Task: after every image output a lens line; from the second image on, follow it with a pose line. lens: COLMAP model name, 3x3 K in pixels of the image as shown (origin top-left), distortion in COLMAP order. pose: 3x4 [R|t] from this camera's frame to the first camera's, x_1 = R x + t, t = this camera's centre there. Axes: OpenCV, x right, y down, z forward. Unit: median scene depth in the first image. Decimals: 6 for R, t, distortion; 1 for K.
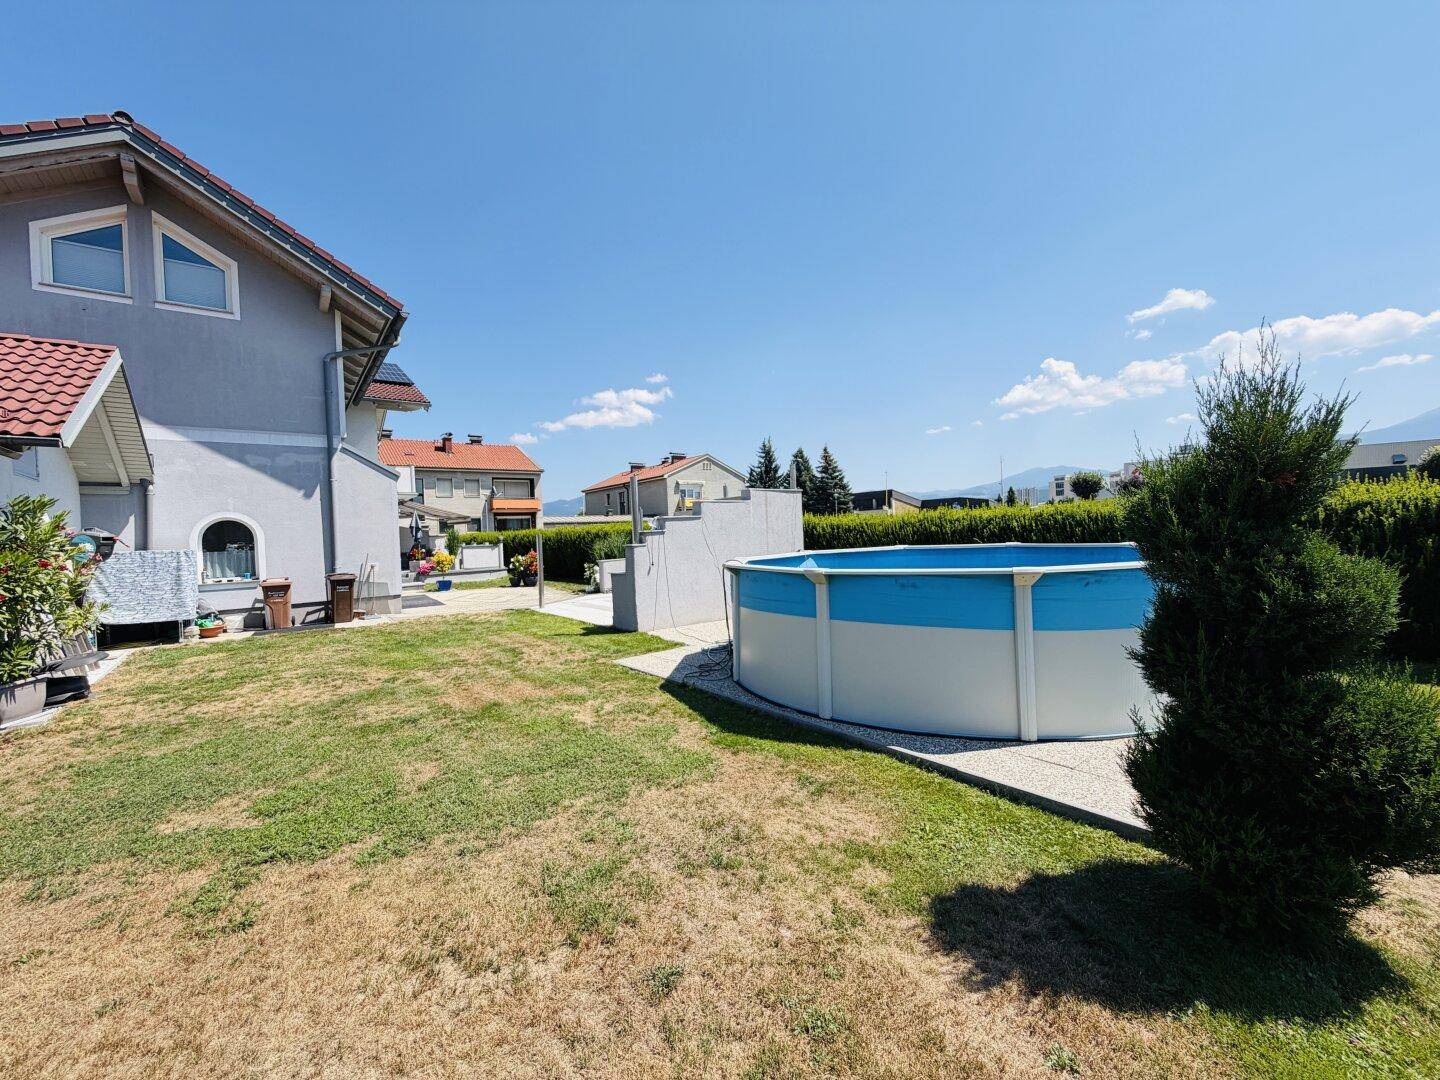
lens RADIAL K [[594.4, 0, 711.7], [0, 594.4, 532.1], [0, 0, 1]] dist [-0.001791, -0.000197]
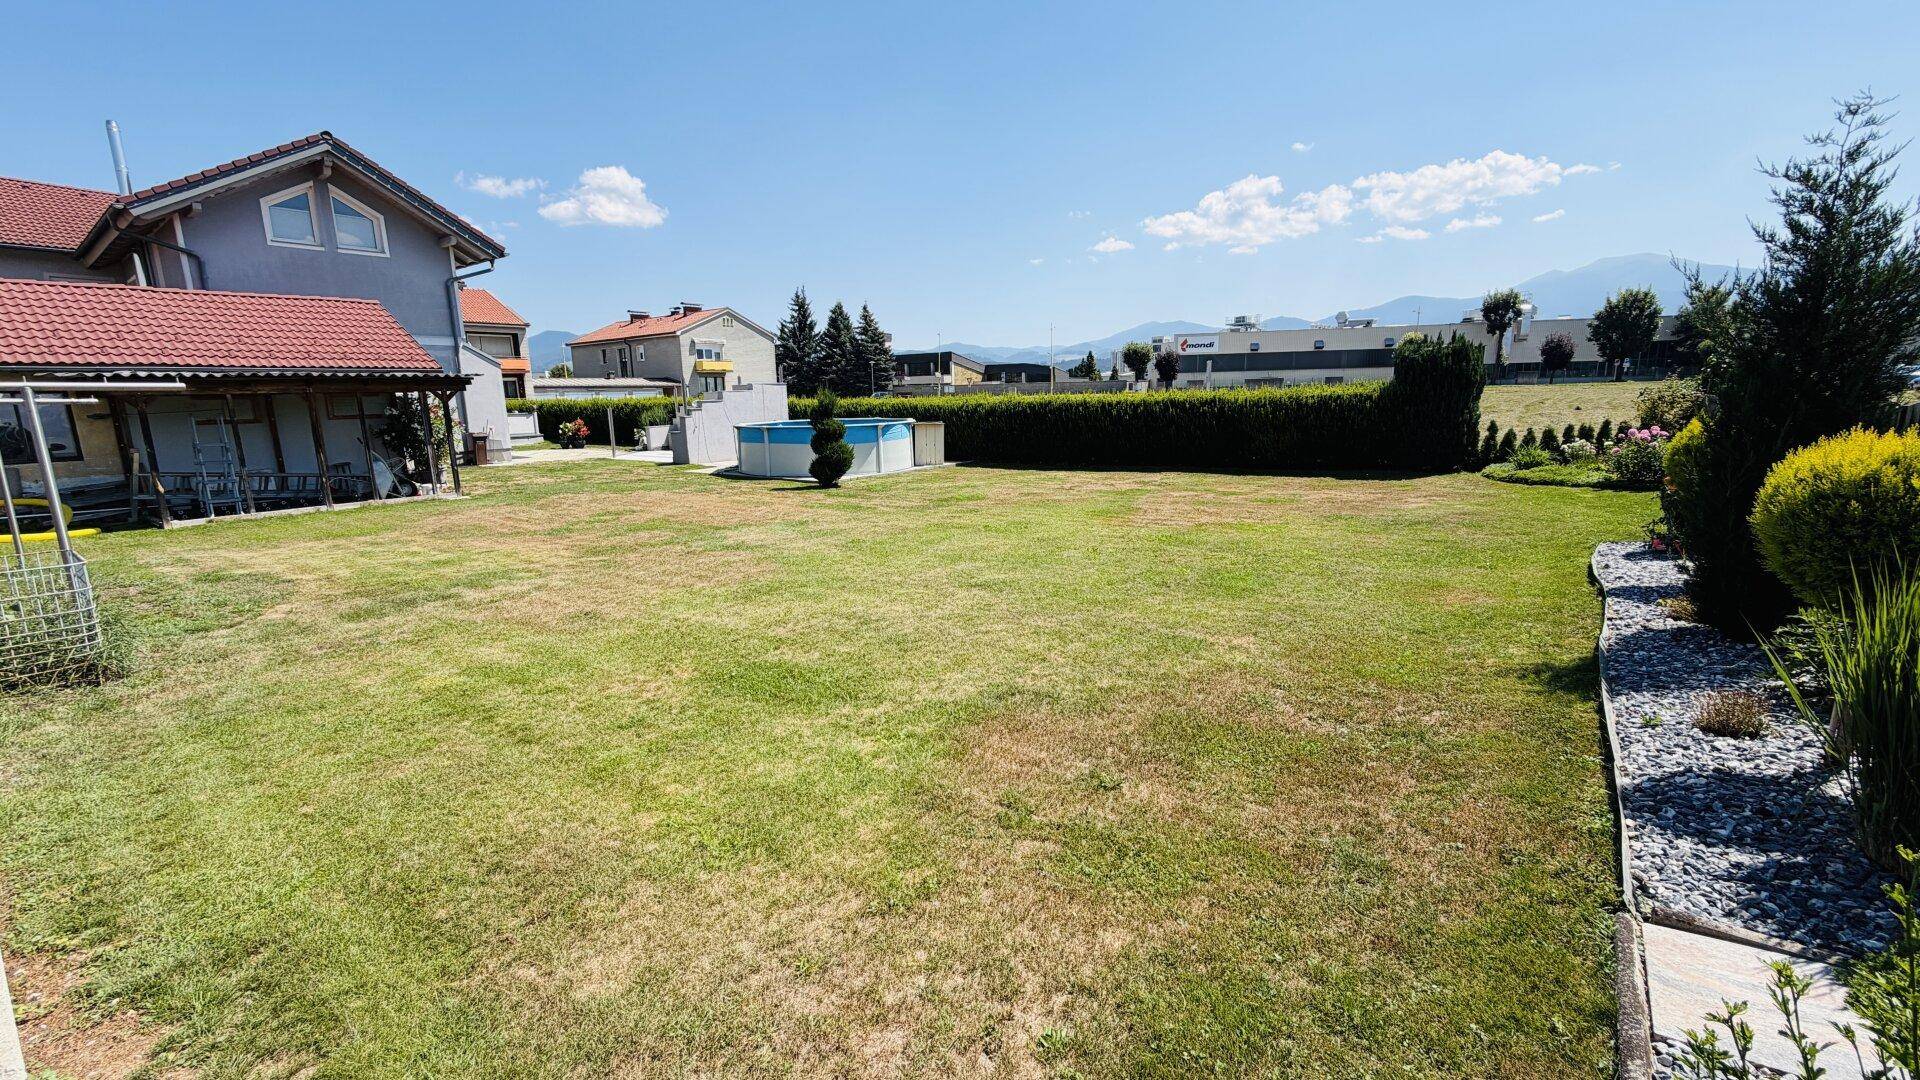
lens RADIAL K [[768.7, 0, 946.0], [0, 768.7, 542.6], [0, 0, 1]] dist [-0.001460, 0.000449]
pose [[0.966491, -0.031162, 0.254803, 0.004200], [-0.016526, 0.982992, 0.182903, -0.005863], [-0.256169, -0.180985, 0.949538, -0.210206]]
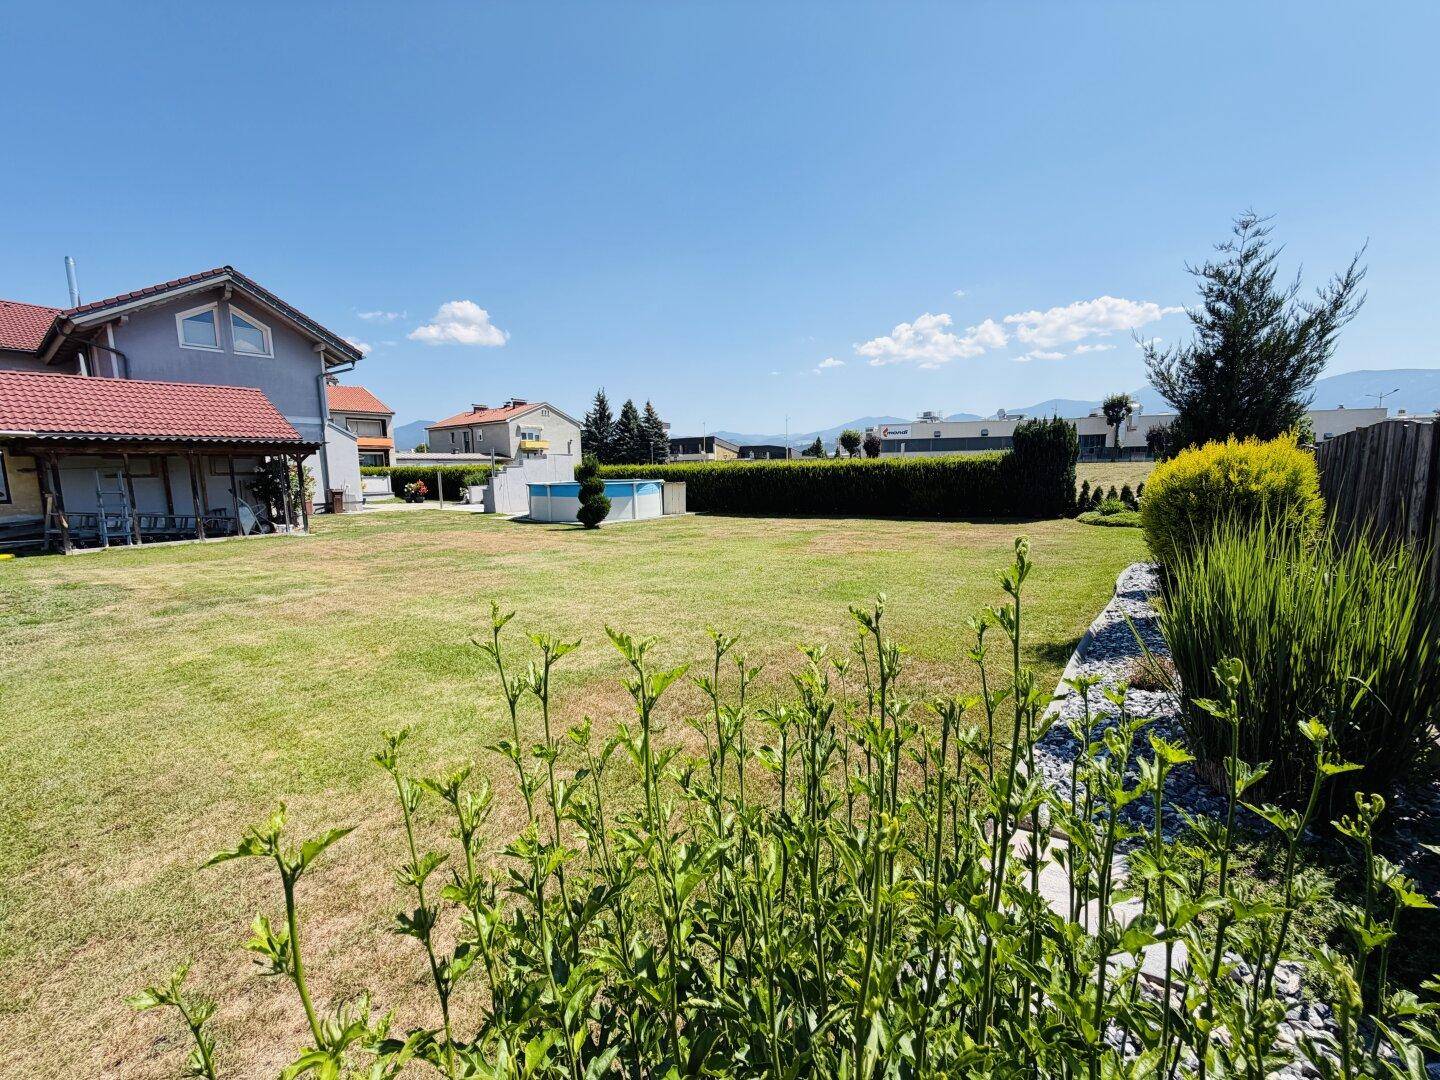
lens RADIAL K [[578.2, 0, 720.0], [0, 578.2, 540.0], [0, 0, 1]] dist [0.000096, -0.000068]
pose [[0.963677, -0.009322, 0.266907, 0.018004], [-0.022429, 0.993035, 0.115662, -0.002468], [-0.266126, -0.117447, 0.956757, -0.212487]]
